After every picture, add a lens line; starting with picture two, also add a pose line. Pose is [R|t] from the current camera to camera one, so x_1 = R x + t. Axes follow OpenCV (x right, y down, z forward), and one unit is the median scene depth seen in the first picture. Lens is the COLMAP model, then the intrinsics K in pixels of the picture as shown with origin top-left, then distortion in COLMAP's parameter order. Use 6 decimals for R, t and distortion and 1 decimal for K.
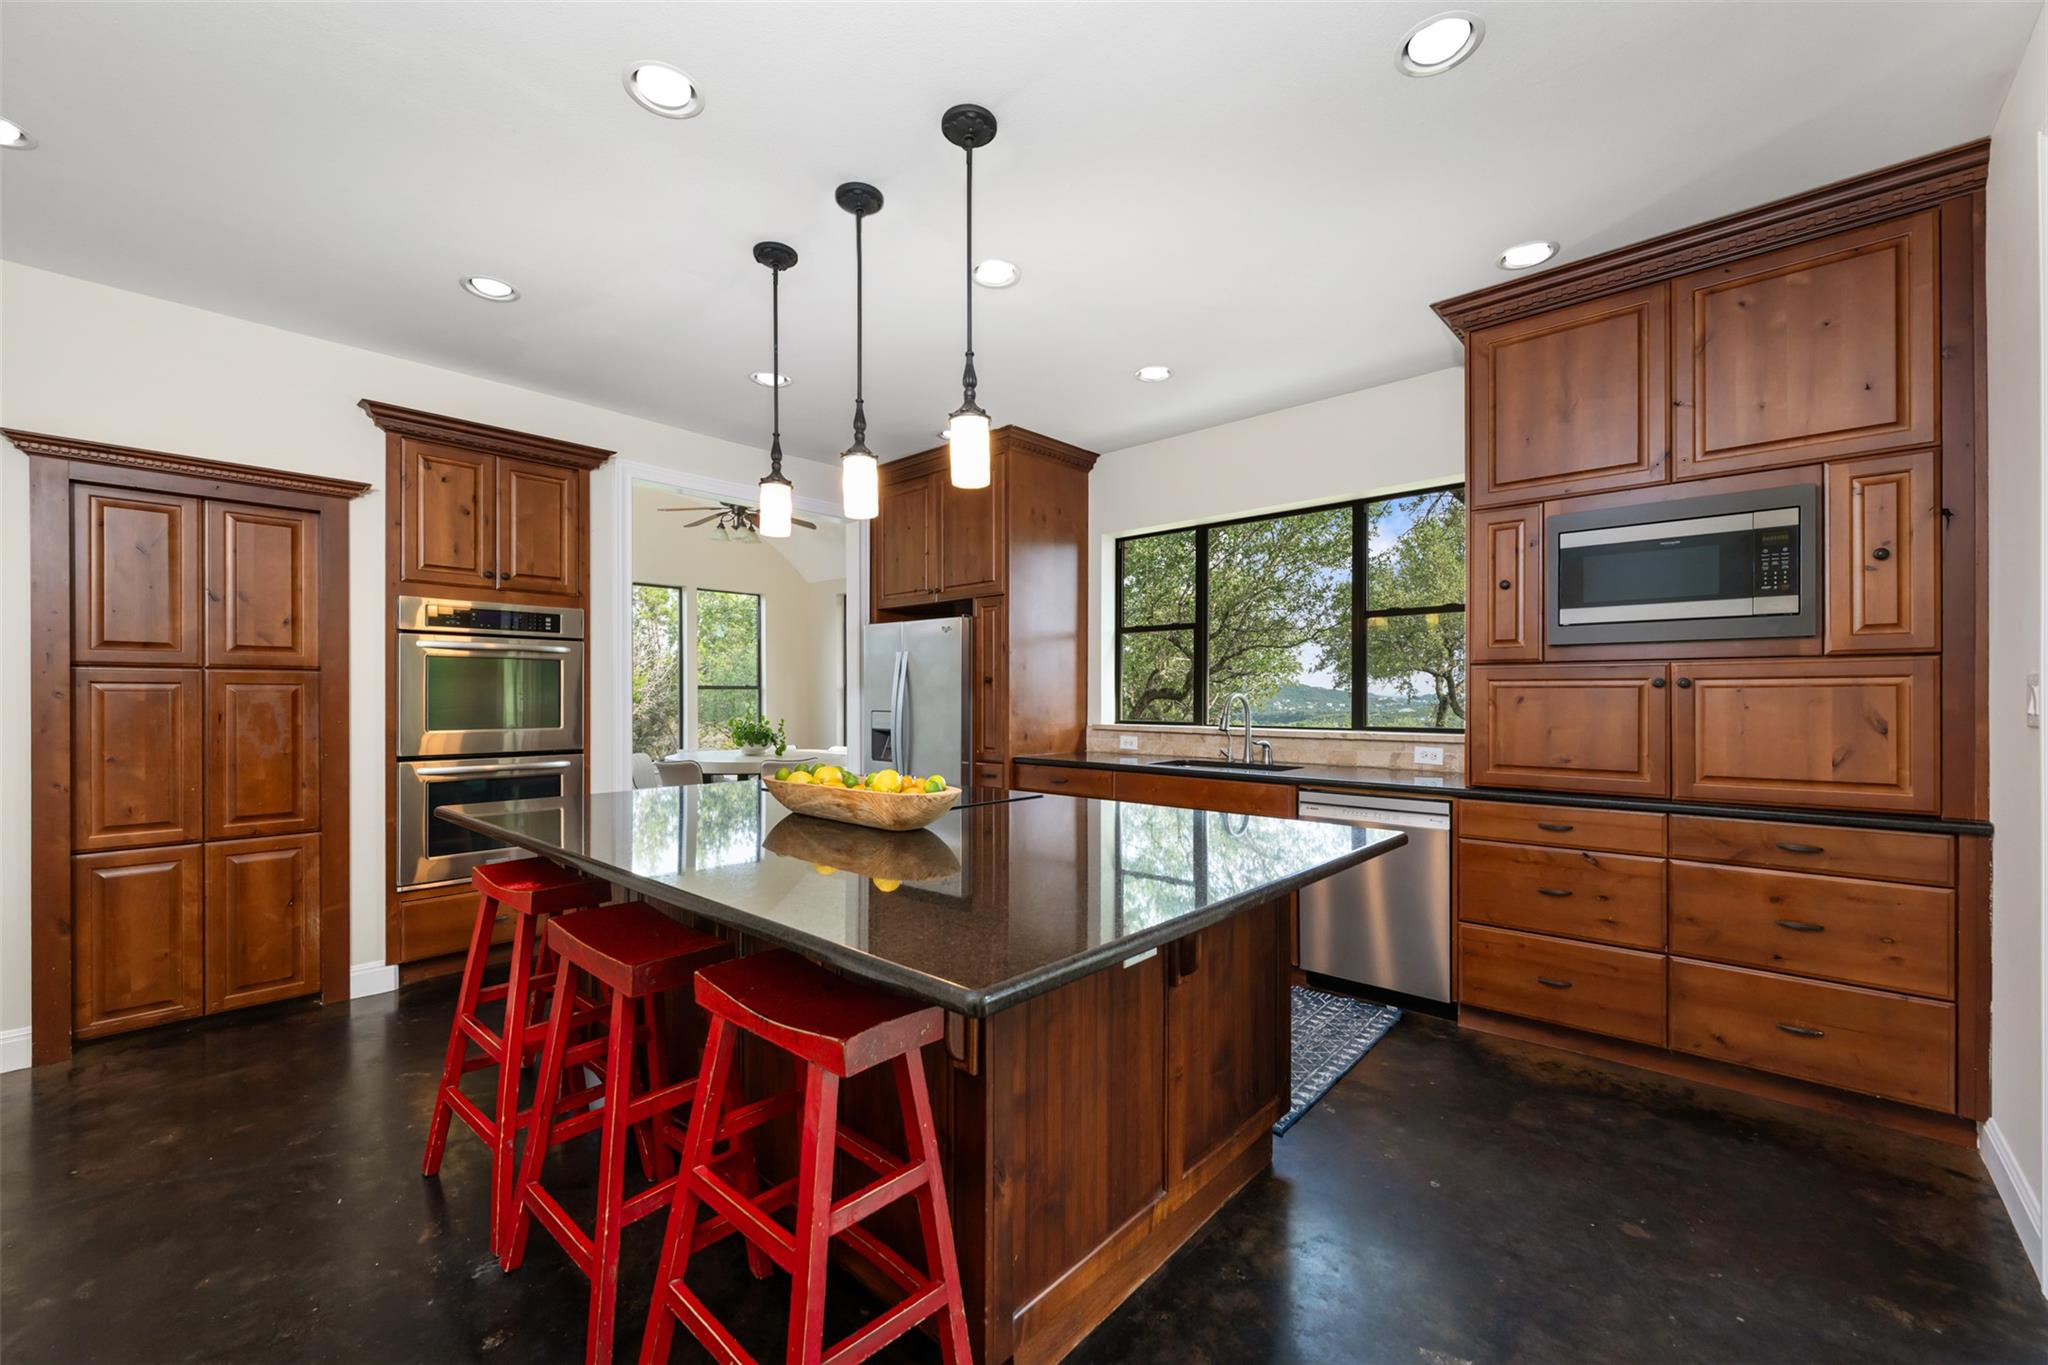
lens RADIAL K [[825.0, 0, 1016.5], [0, 825.0, 701.2], [0, 0, 1]] dist [0.025515, 0.000005]
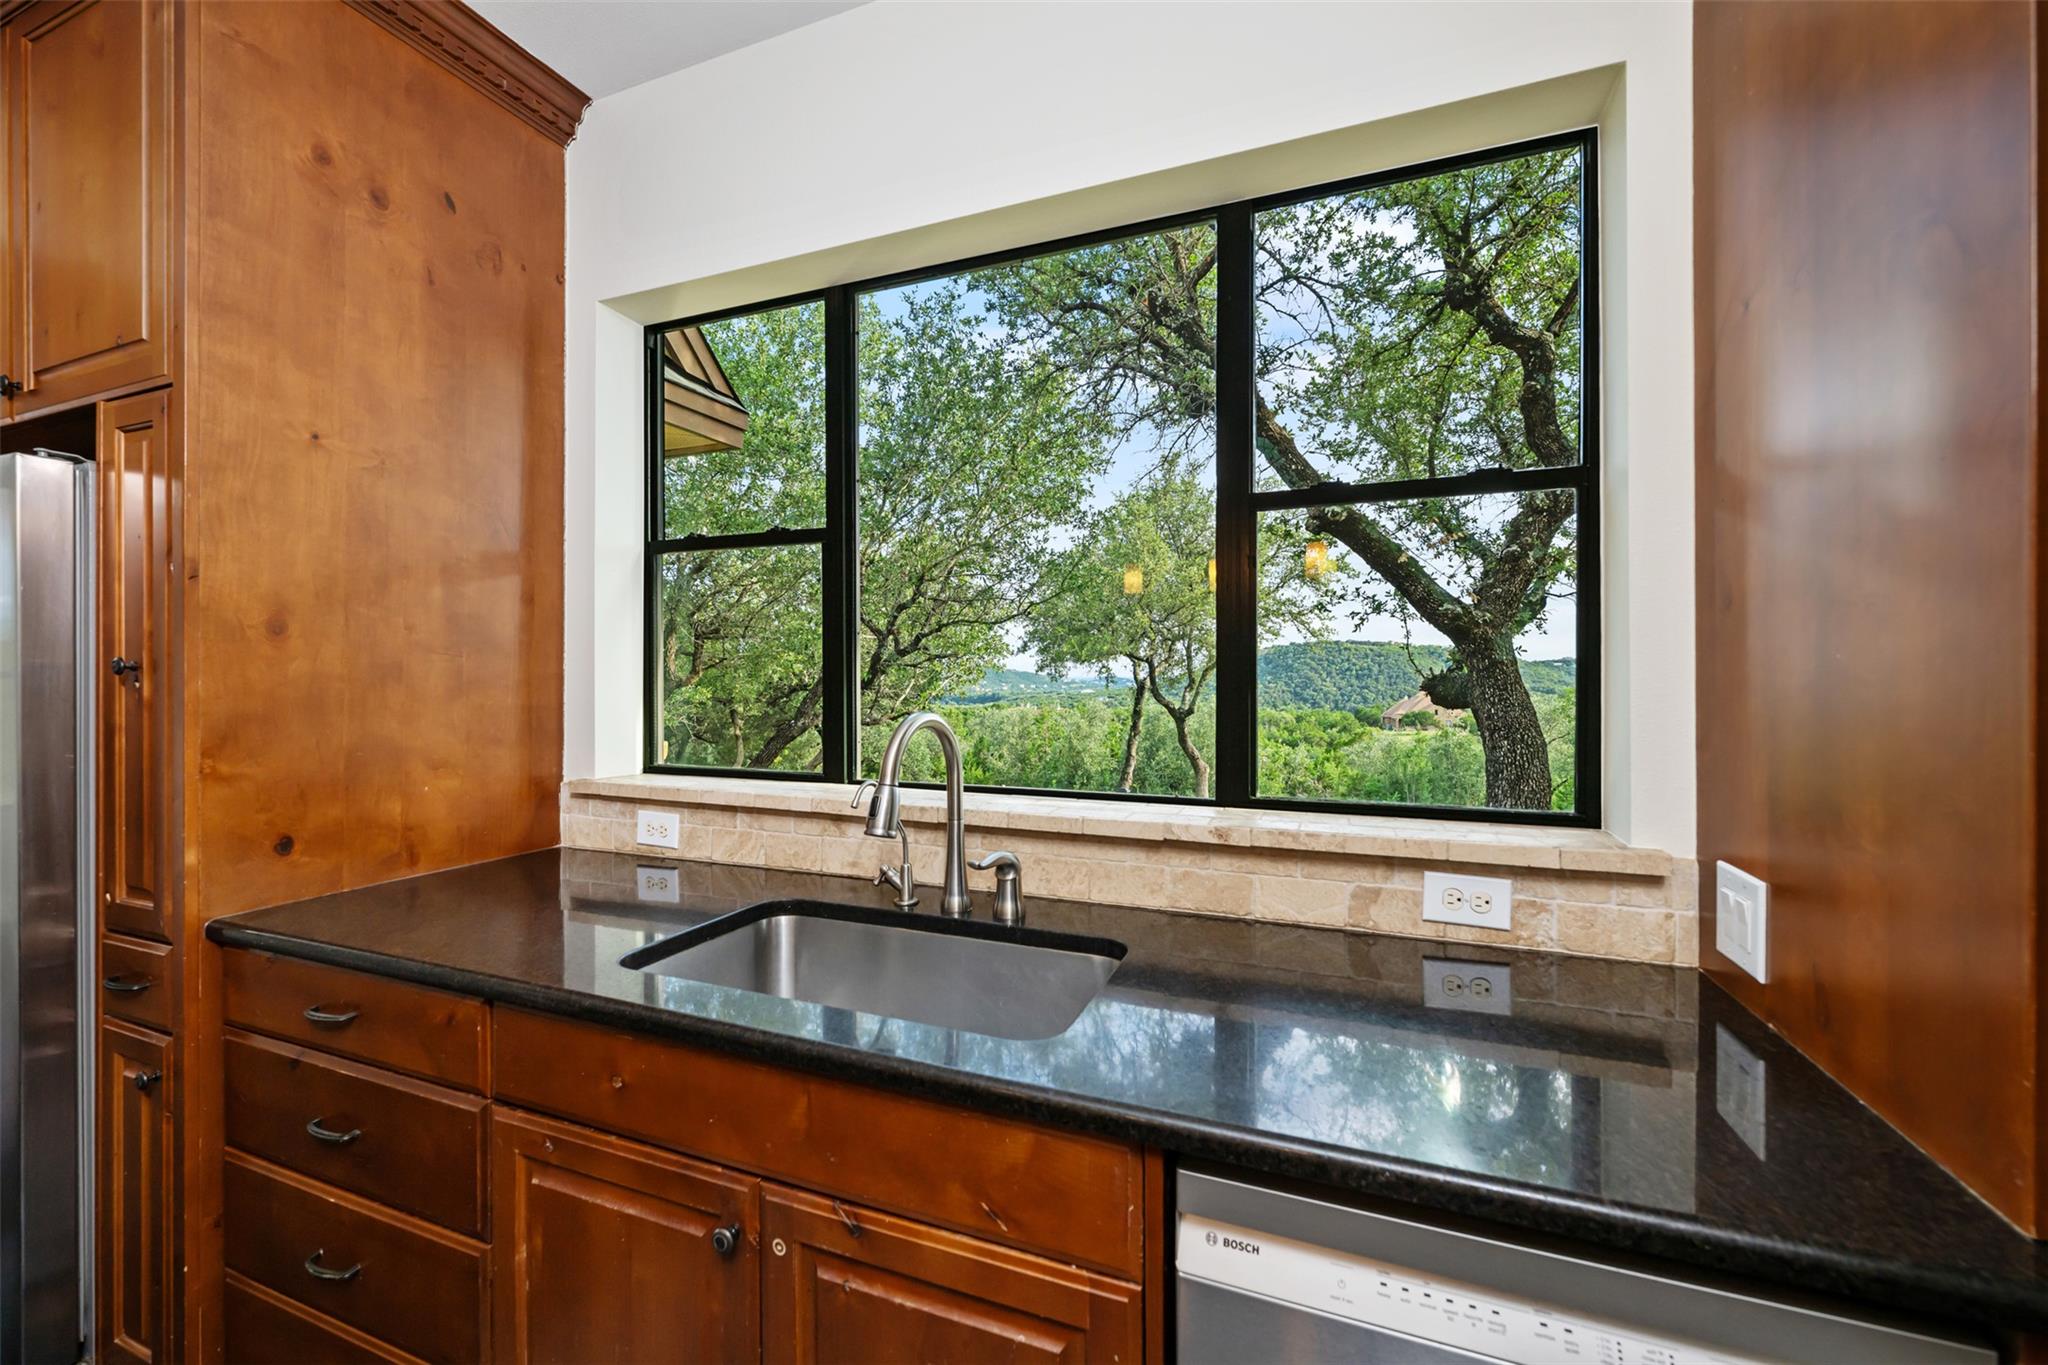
lens RADIAL K [[804.7, 0, 1024.0], [0, 804.7, 682.5], [0, 0, 1]] dist [0.001469, 0.000167]
pose [[0.933042, -0.003114, 0.359754, 0.154511], [0.003028, 0.999995, 0.000803, -0.017960], [-0.359755, 0.000340, 0.933047, 0.562381]]
